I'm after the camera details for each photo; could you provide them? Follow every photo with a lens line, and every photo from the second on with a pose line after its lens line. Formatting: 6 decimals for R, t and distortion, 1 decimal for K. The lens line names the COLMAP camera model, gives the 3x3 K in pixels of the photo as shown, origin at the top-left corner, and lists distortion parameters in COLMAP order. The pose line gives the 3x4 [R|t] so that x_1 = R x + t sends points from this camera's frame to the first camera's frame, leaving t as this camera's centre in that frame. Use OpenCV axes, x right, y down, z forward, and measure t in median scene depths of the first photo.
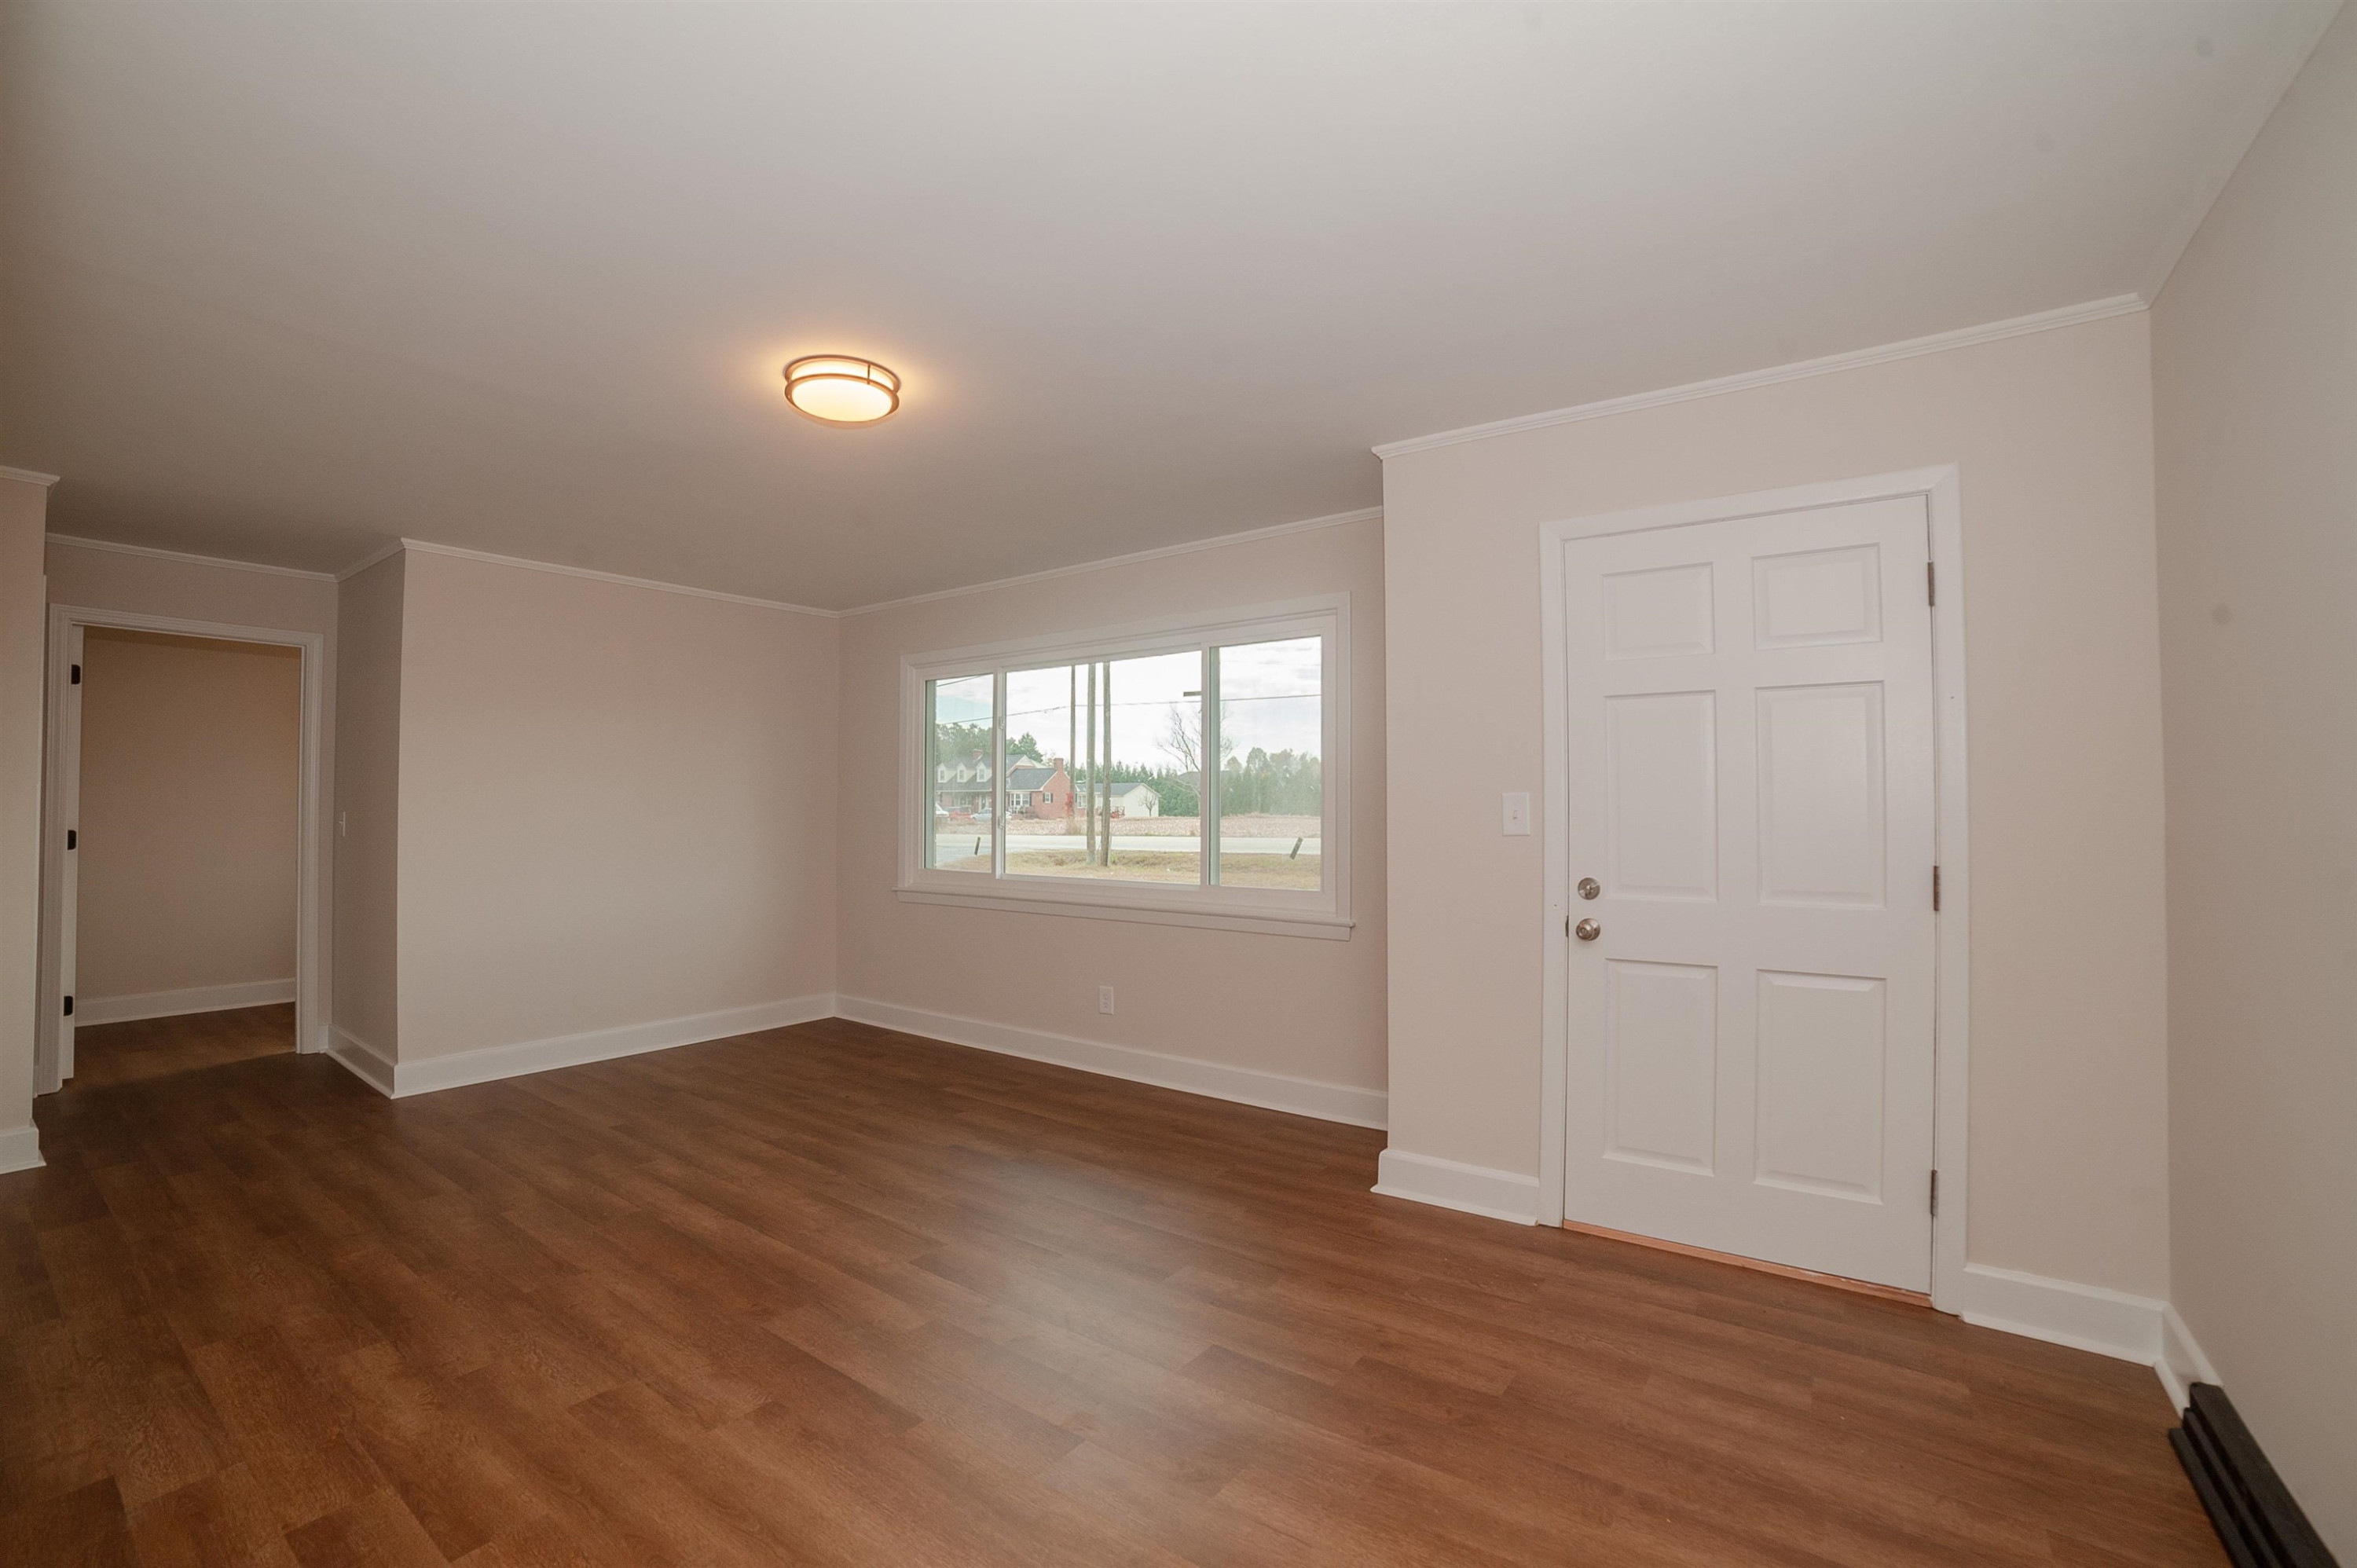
lens RADIAL K [[1017.6, 0, 1164.1], [0, 1017.6, 787.3], [0, 0, 1]] dist [-0.101566, 0.033649]
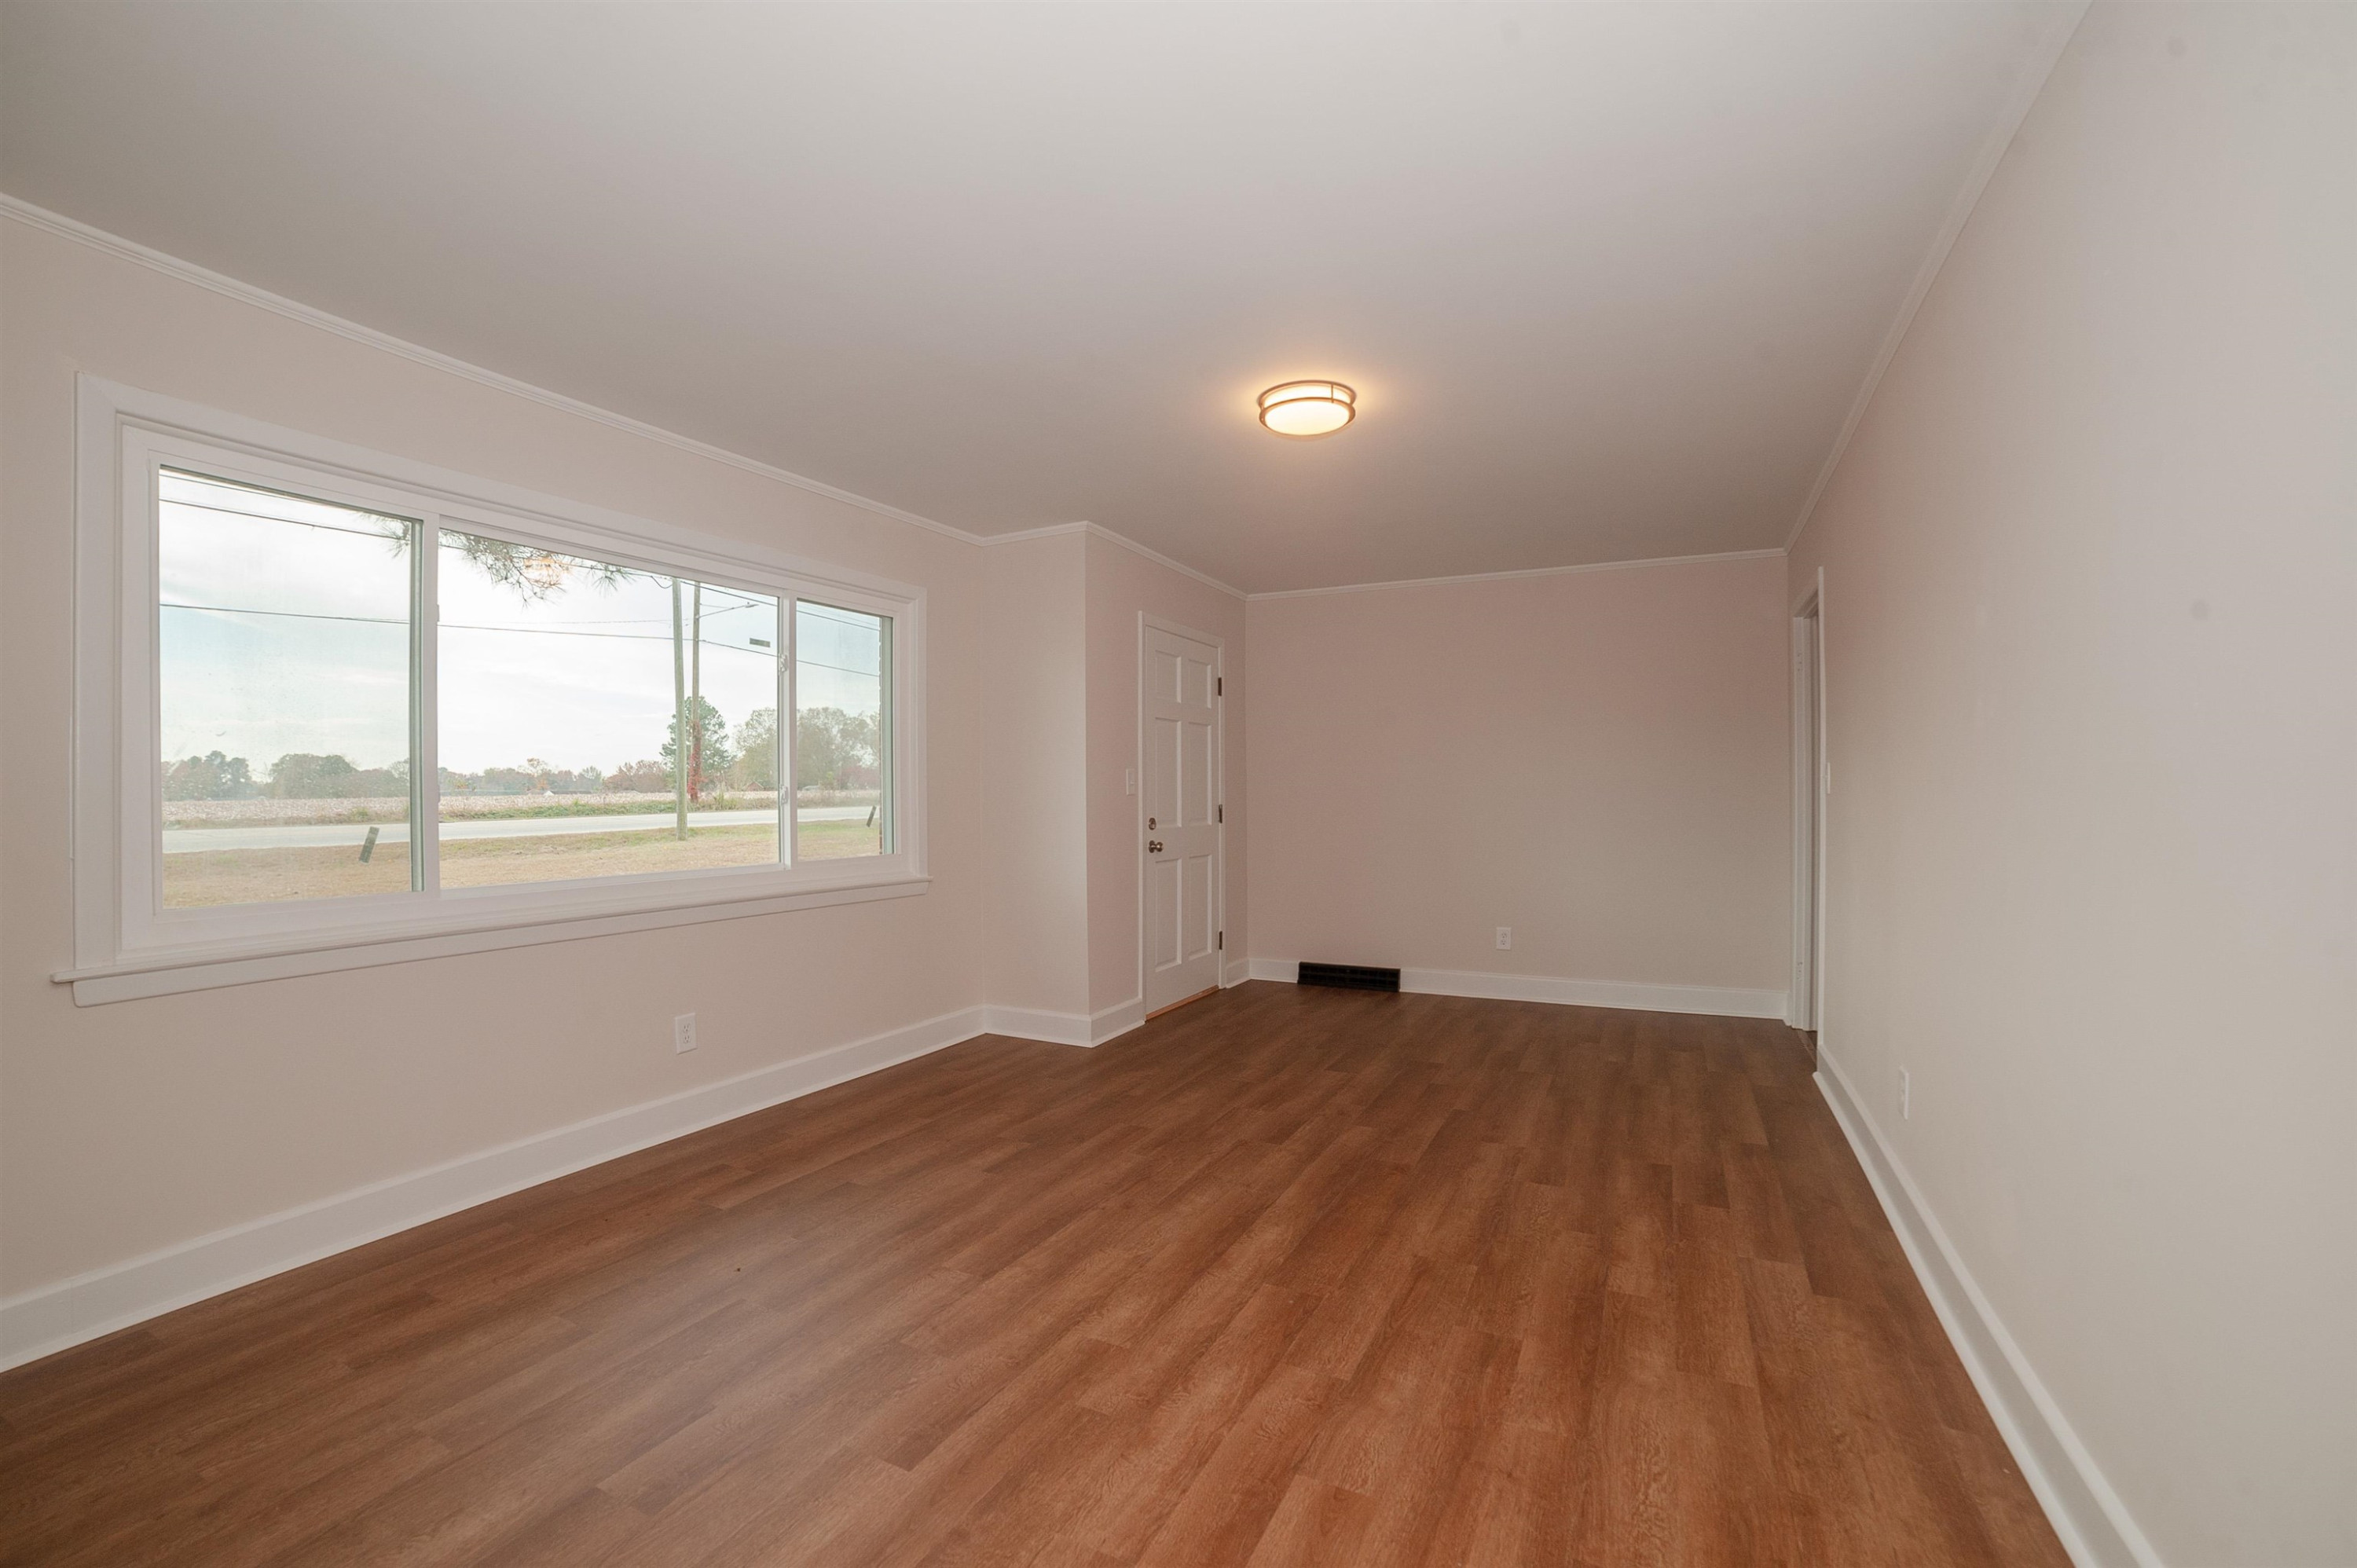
lens RADIAL K [[1017.6, 0, 1164.1], [0, 1017.6, 787.3], [0, 0, 1]] dist [-0.101566, 0.033649]
pose [[-0.183961, 0.003922, 0.982926, -1.283103], [-0.021316, 0.999741, -0.007978, 0.042440], [-0.982702, -0.022419, -0.183830, 1.213970]]
